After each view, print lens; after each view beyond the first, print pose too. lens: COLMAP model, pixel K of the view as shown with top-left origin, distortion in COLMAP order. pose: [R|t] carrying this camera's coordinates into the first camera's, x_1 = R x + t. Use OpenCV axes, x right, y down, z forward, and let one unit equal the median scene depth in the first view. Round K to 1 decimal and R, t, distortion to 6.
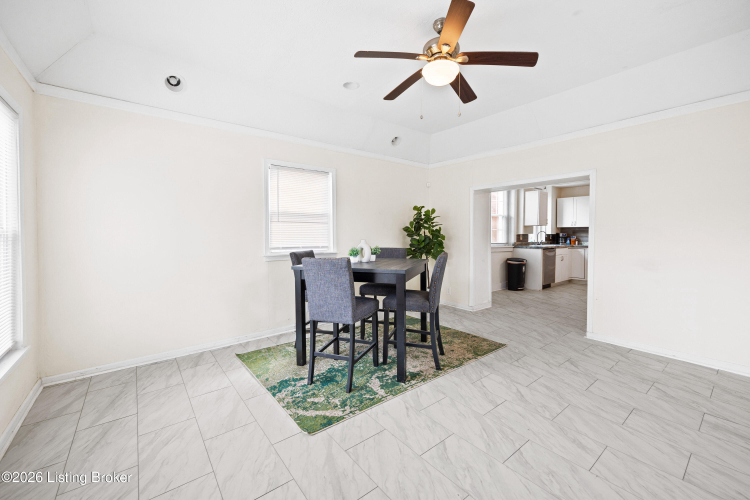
lens RADIAL K [[307.6, 0, 377.7], [0, 307.6, 237.0], [0, 0, 1]] dist [0.023838, -0.000028]
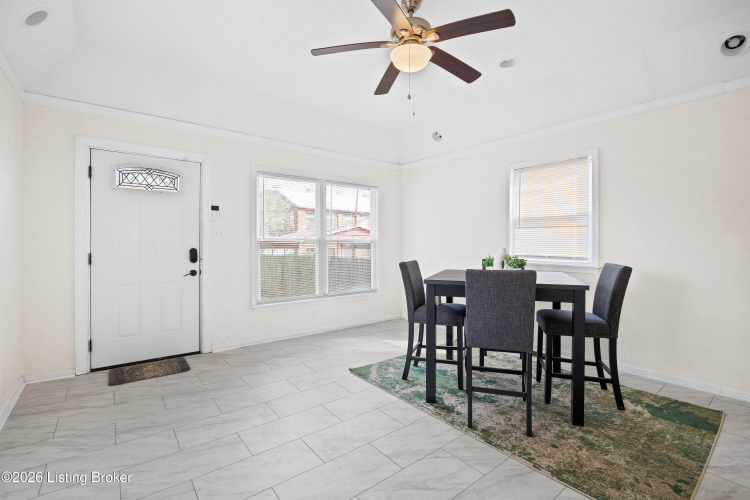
lens RADIAL K [[333.4, 0, 375.0], [0, 333.4, 250.0], [0, 0, 1]] dist [-0.001075, -0.000306]
pose [[-0.002174, 0.024199, -0.999705, 0.898014], [-0.012968, 0.999622, 0.024226, -0.001733], [0.999914, 0.013017, -0.001859, 0.712430]]
